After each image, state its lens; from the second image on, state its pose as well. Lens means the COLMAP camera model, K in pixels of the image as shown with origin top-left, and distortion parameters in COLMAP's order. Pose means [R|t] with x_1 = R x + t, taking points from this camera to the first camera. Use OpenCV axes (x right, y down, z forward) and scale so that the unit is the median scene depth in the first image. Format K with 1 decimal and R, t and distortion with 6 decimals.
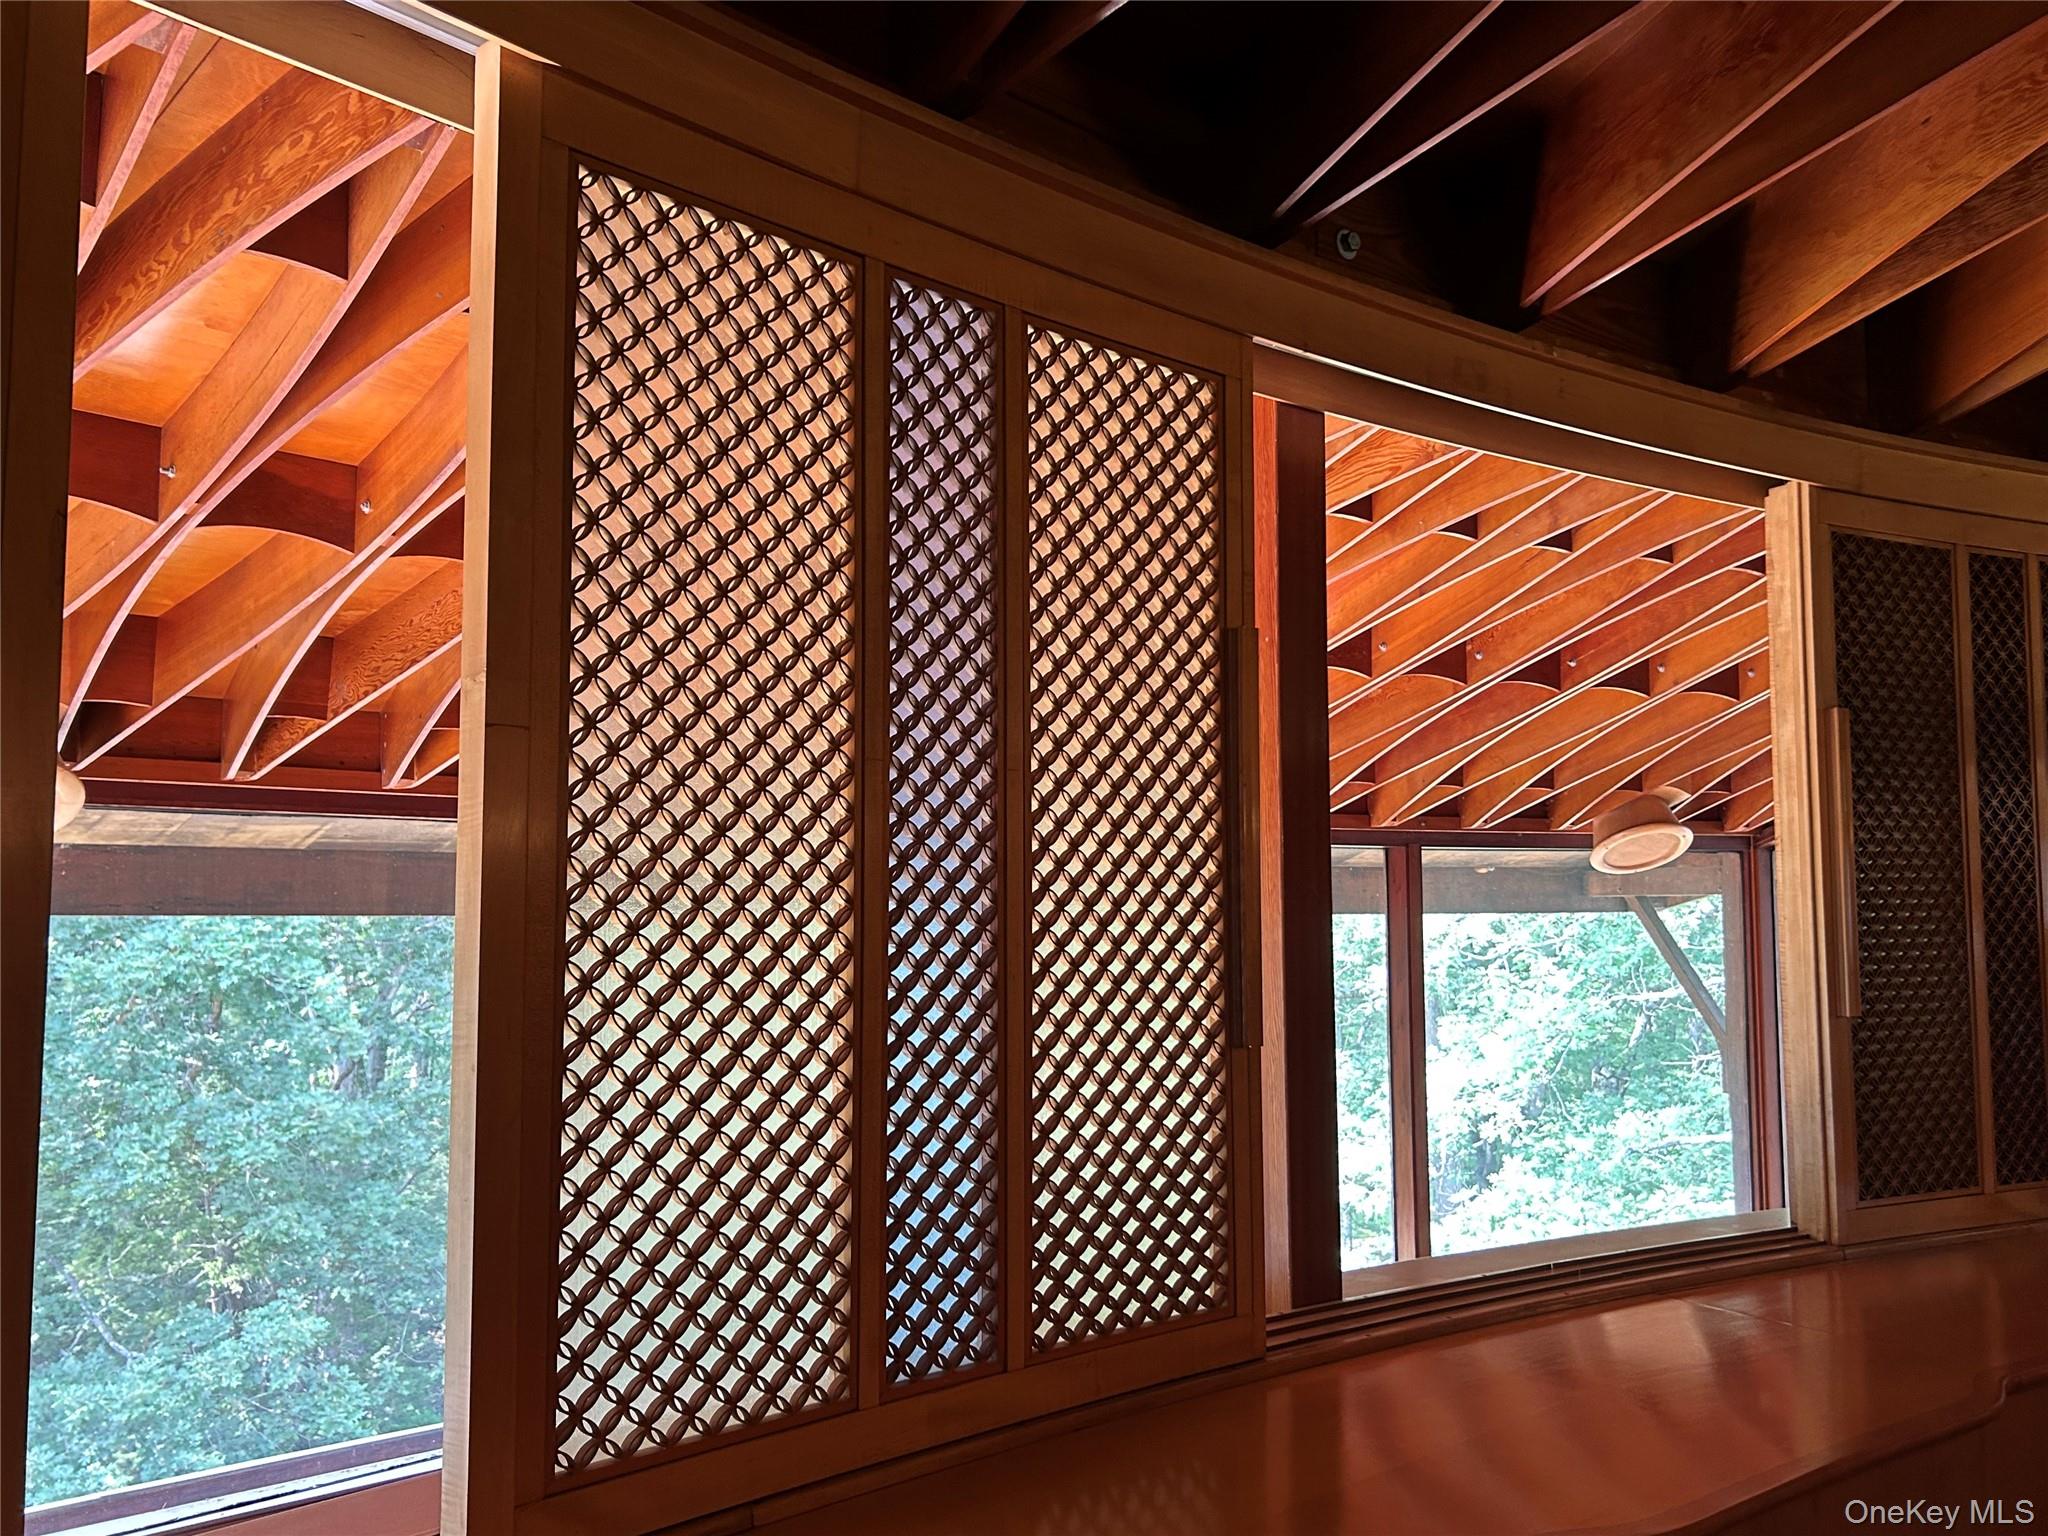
lens RADIAL K [[1677.2, 0, 1024.0], [0, 1677.2, 768.0], [0, 0, 1]] dist [-0.002697, -0.003878]
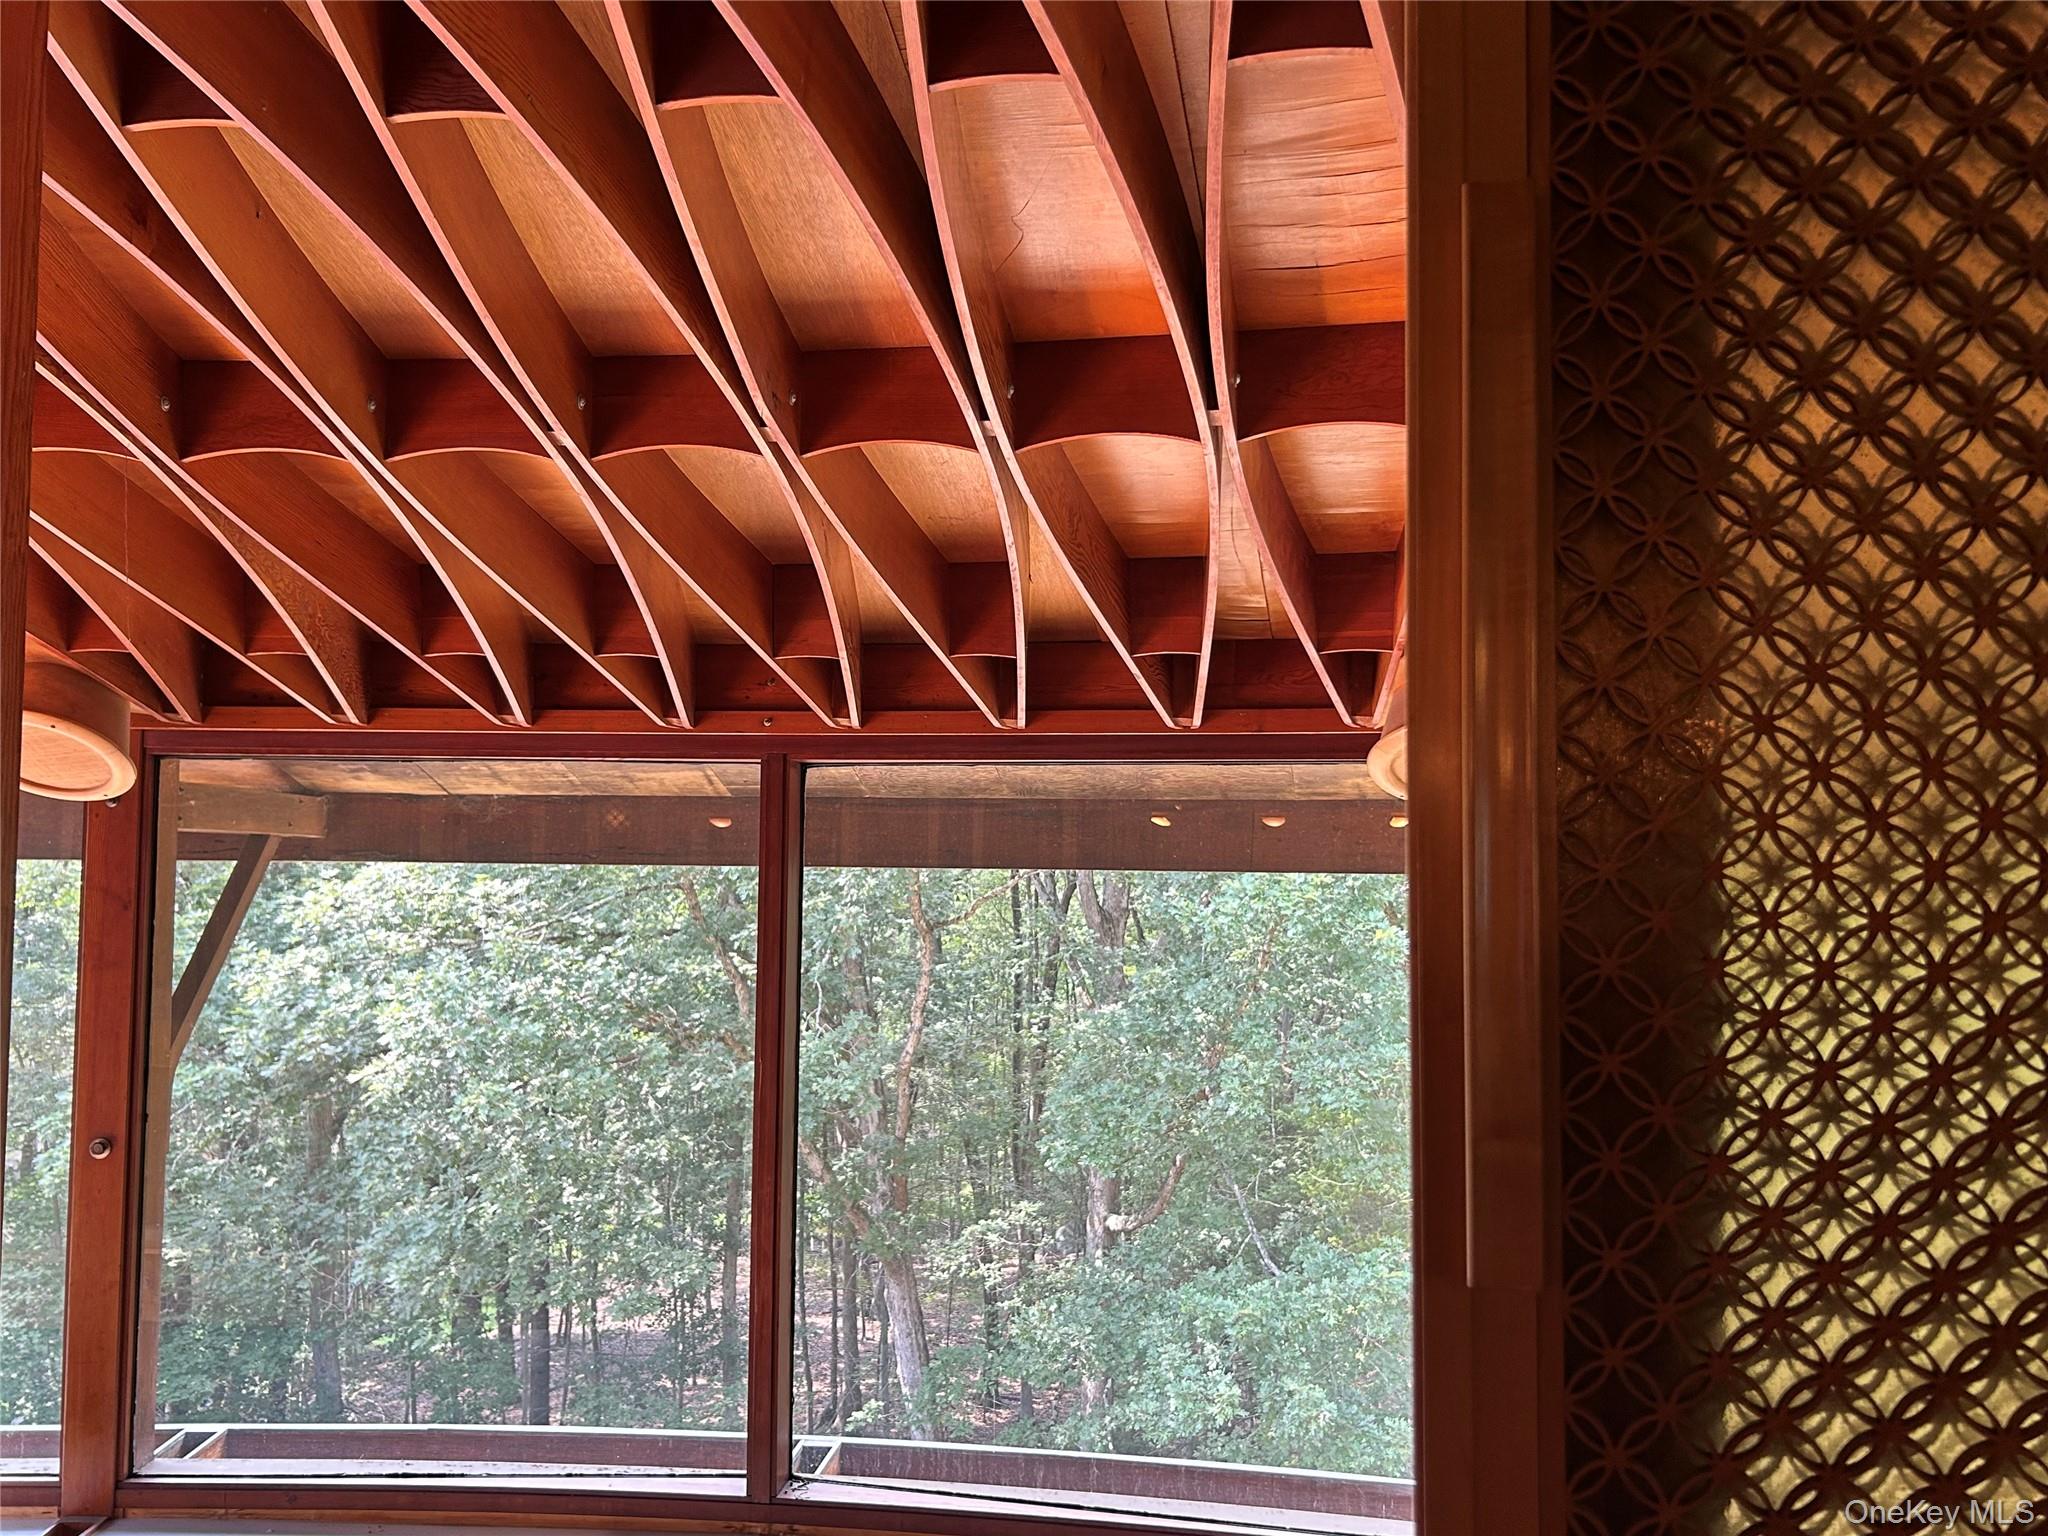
lens RADIAL K [[1677.2, 0, 1024.0], [0, 1677.2, 768.0], [0, 0, 1]] dist [-0.002697, -0.003878]
pose [[0.713684, -0.019818, -0.700187, 0.124513], [0.038973, 0.999175, 0.011443, 0.010369], [0.699383, -0.035455, 0.713868, 0.155319]]
